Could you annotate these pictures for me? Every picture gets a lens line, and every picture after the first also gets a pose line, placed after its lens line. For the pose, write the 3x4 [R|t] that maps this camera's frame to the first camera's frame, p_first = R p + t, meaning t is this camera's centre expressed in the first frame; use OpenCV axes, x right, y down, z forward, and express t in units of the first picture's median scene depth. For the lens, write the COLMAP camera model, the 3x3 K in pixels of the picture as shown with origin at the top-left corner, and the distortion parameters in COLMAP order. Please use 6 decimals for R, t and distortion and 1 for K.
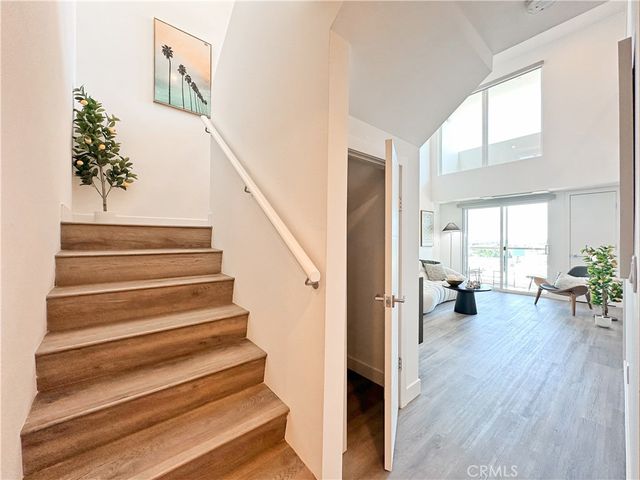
lens RADIAL K [[257.7, 0, 318.0], [0, 257.7, 239.0], [0, 0, 1]] dist [0.003143, 0.000216]
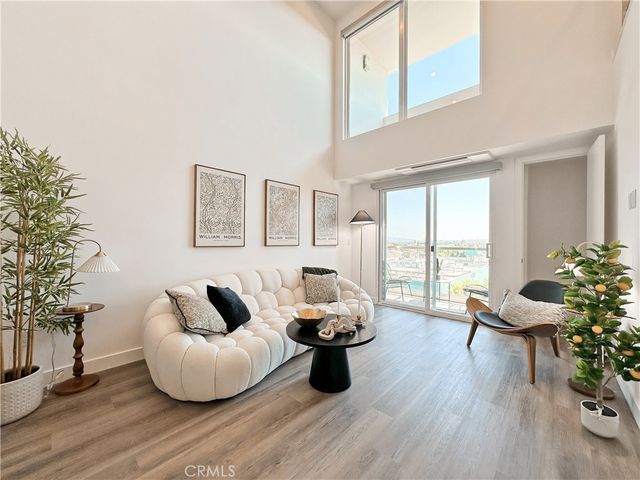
lens RADIAL K [[257.7, 0, 322.4], [0, 257.7, 237.6], [0, 0, 1]] dist [0.003143, 0.000216]
pose [[0.990587, 0.000757, 0.136880, 0.415843], [-0.000181, 0.999991, -0.004214, 0.012774], [-0.136882, 0.004149, 0.990579, 0.451622]]
